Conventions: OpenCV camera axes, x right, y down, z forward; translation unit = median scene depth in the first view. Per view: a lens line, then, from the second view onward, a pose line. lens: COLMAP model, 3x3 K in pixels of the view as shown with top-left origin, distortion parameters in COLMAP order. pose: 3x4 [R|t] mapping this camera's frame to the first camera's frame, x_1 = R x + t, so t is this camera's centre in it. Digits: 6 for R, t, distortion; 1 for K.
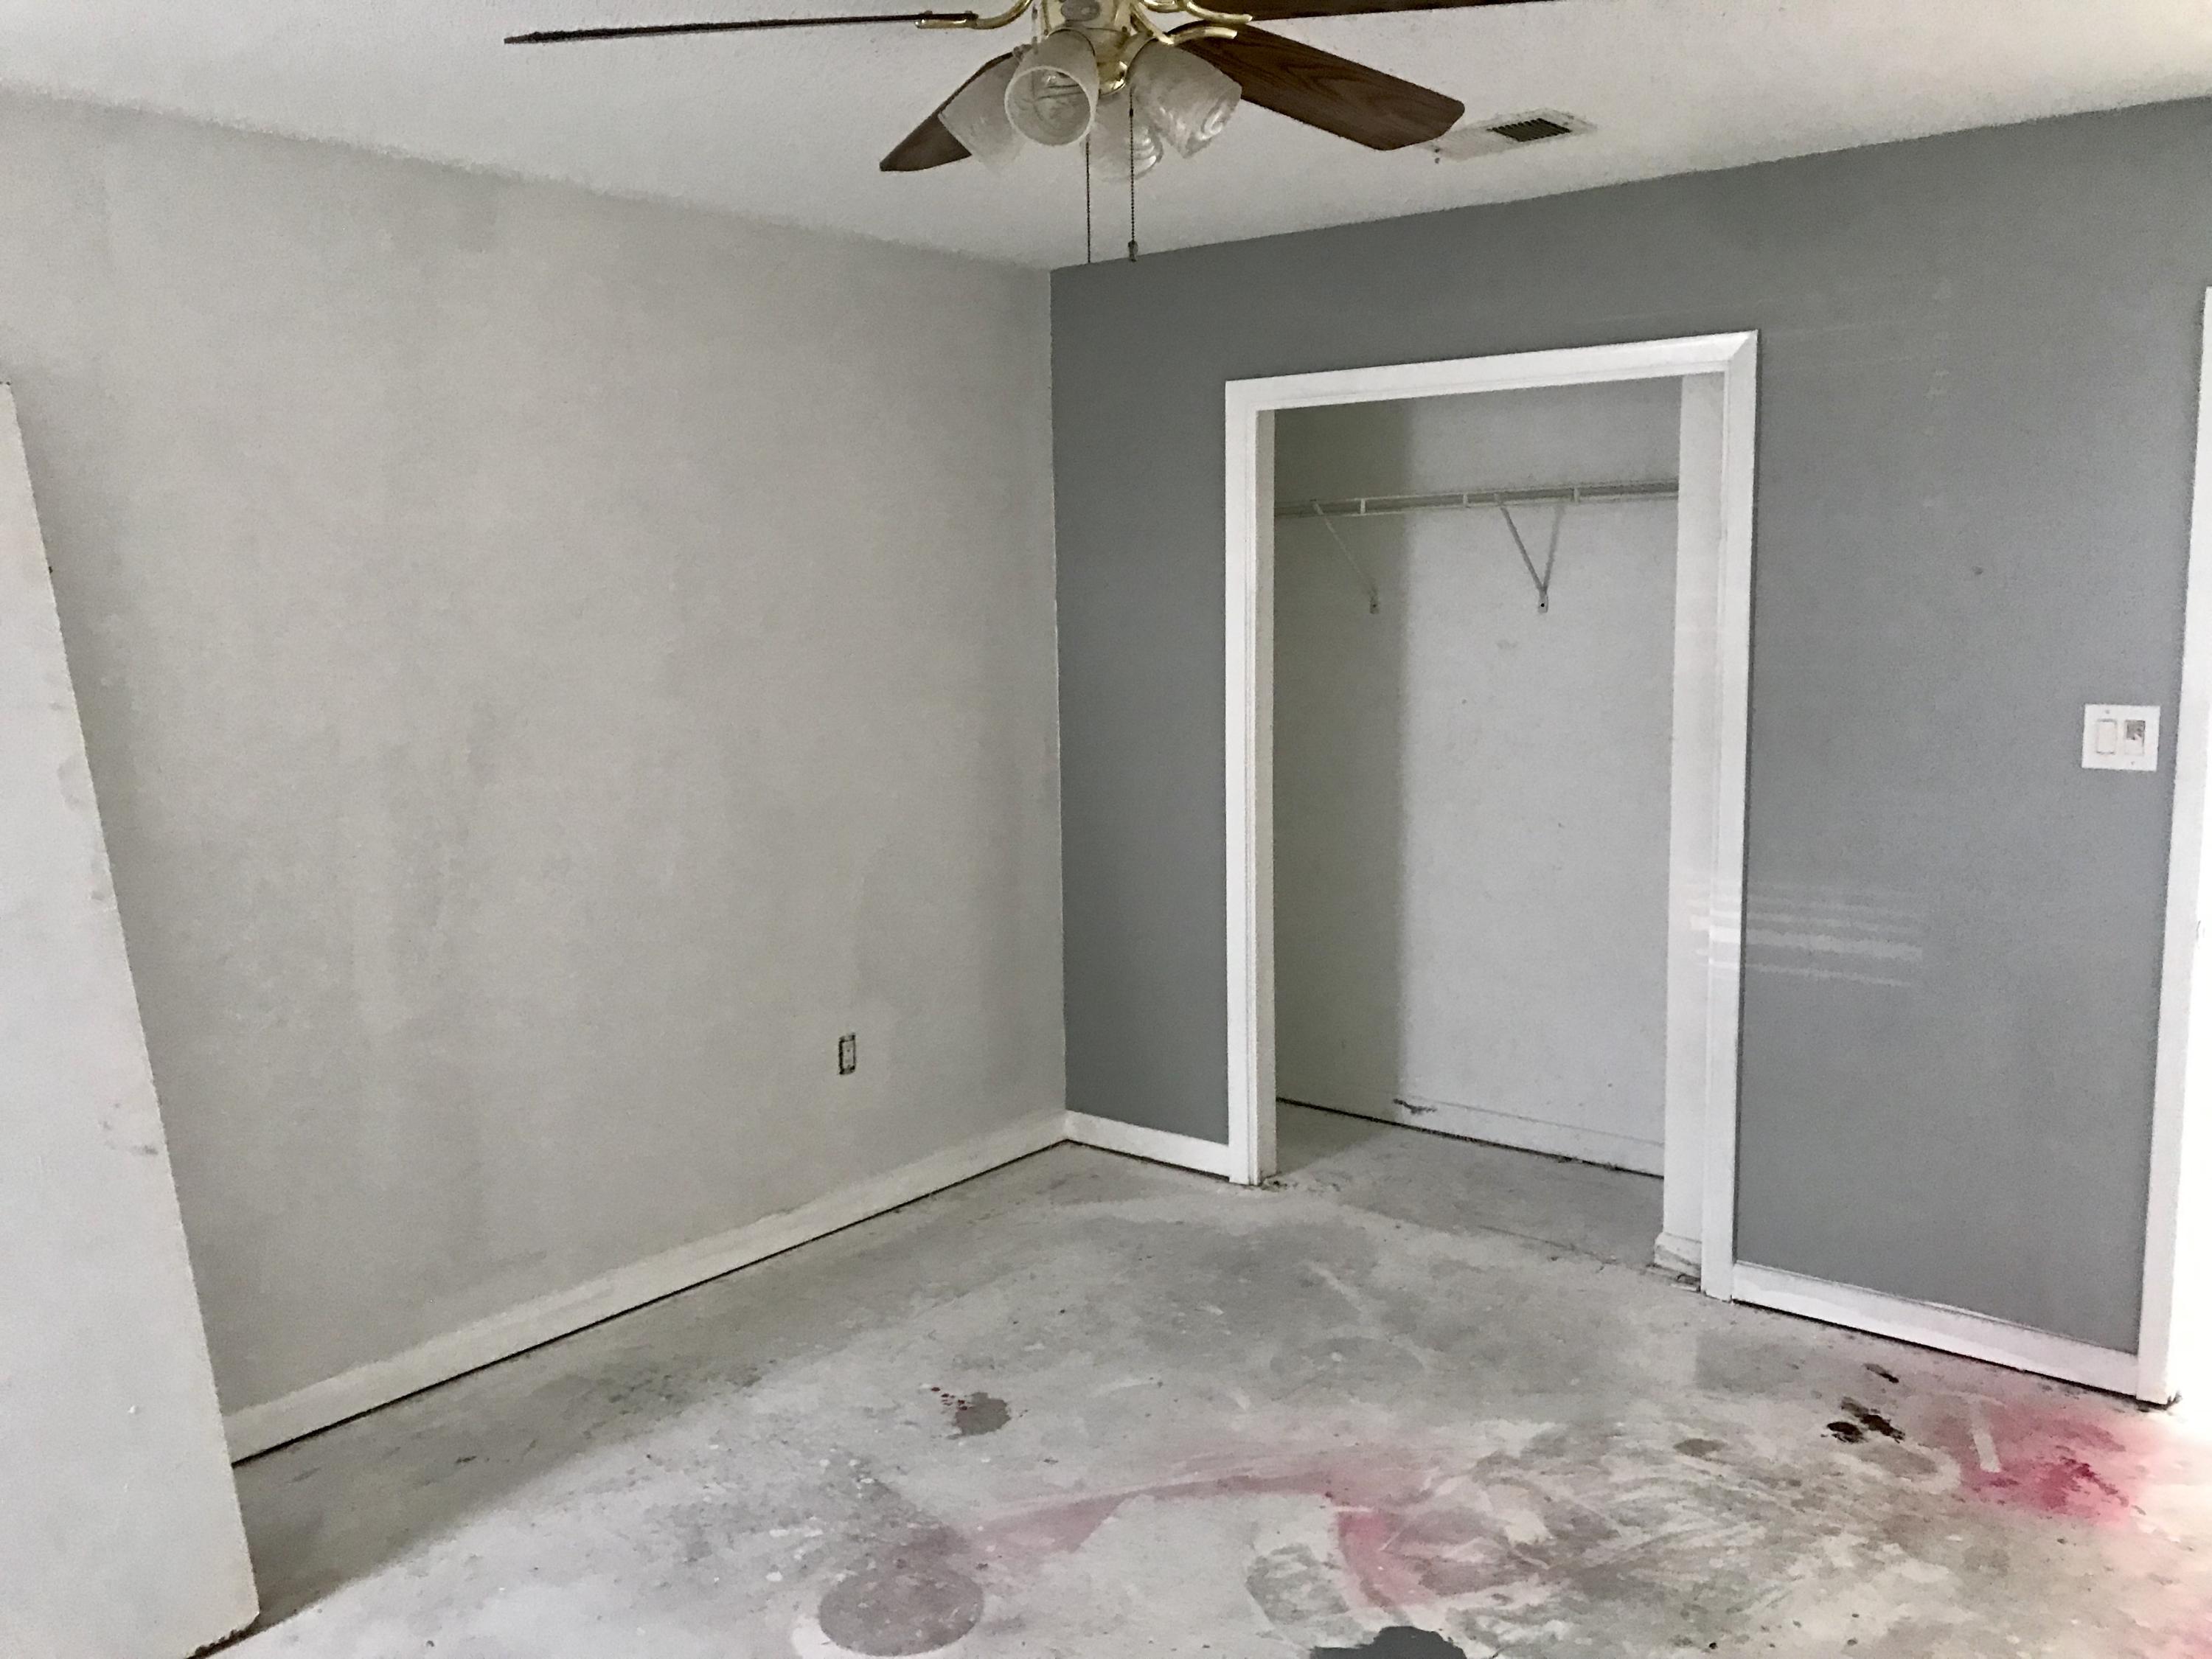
lens RADIAL K [[1809.1, 0, 1106.0], [0, 1809.1, 829.5], [0, 0, 1]] dist [-0.005558, -0.006771]
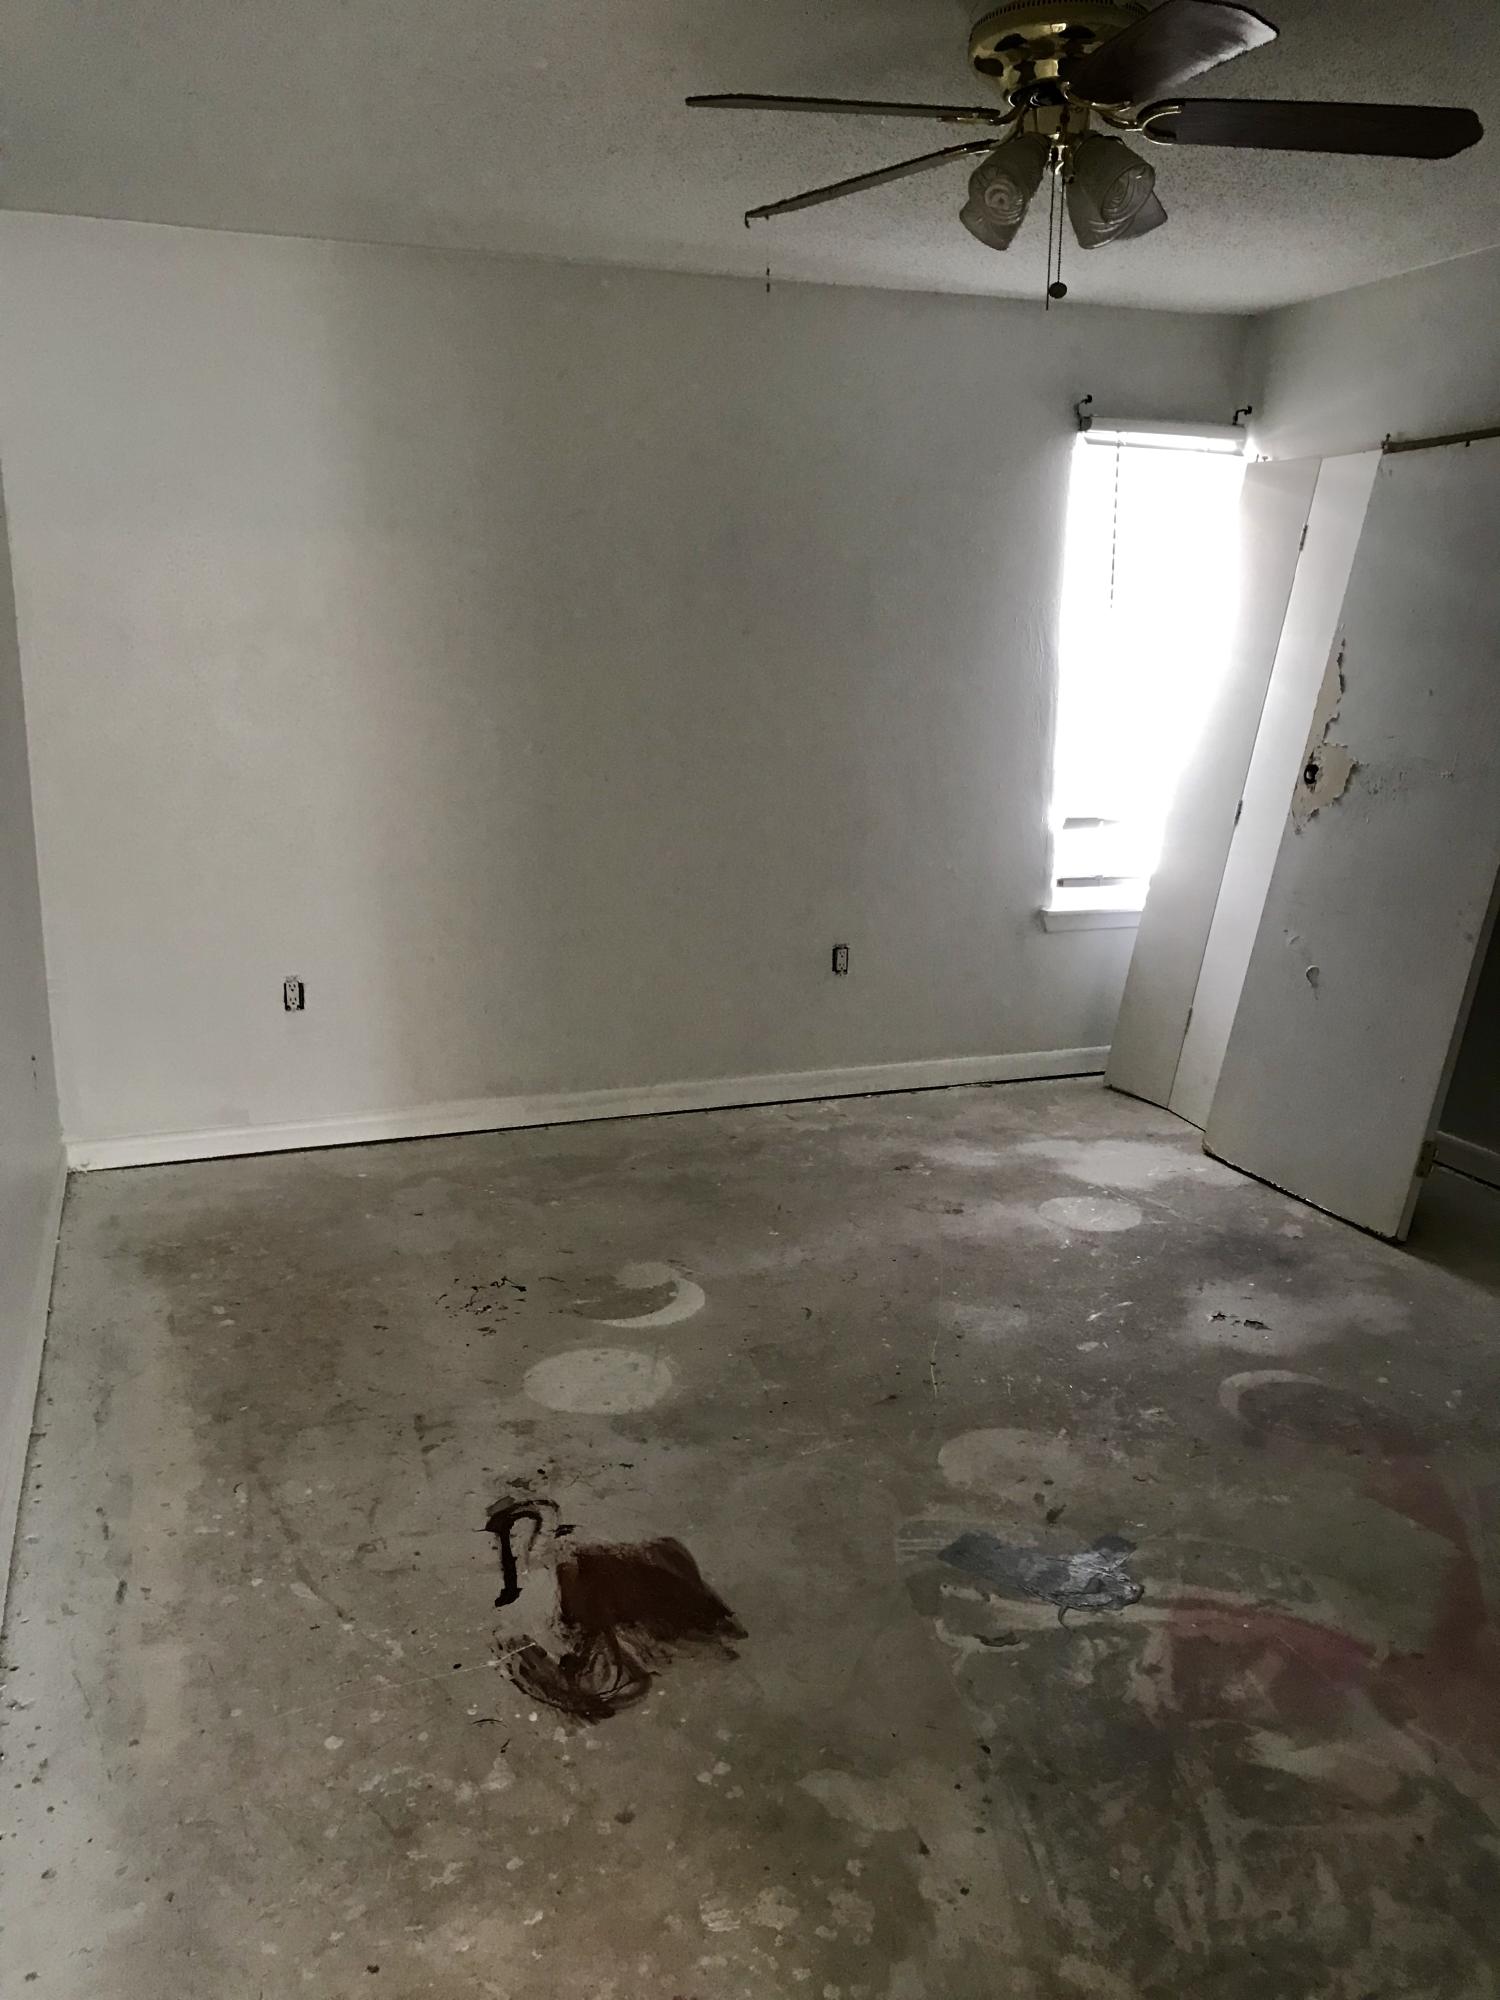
lens RADIAL K [[1635.7, 0, 750.0], [0, 1635.7, 1000.0], [0, 0, 1]] dist [-0.005558, -0.006771]
pose [[-0.517453, 0.215610, -0.828103, 0.900578], [-0.103762, 0.944786, 0.310827, -0.134598], [0.849397, 0.246764, -0.466510, 1.072473]]
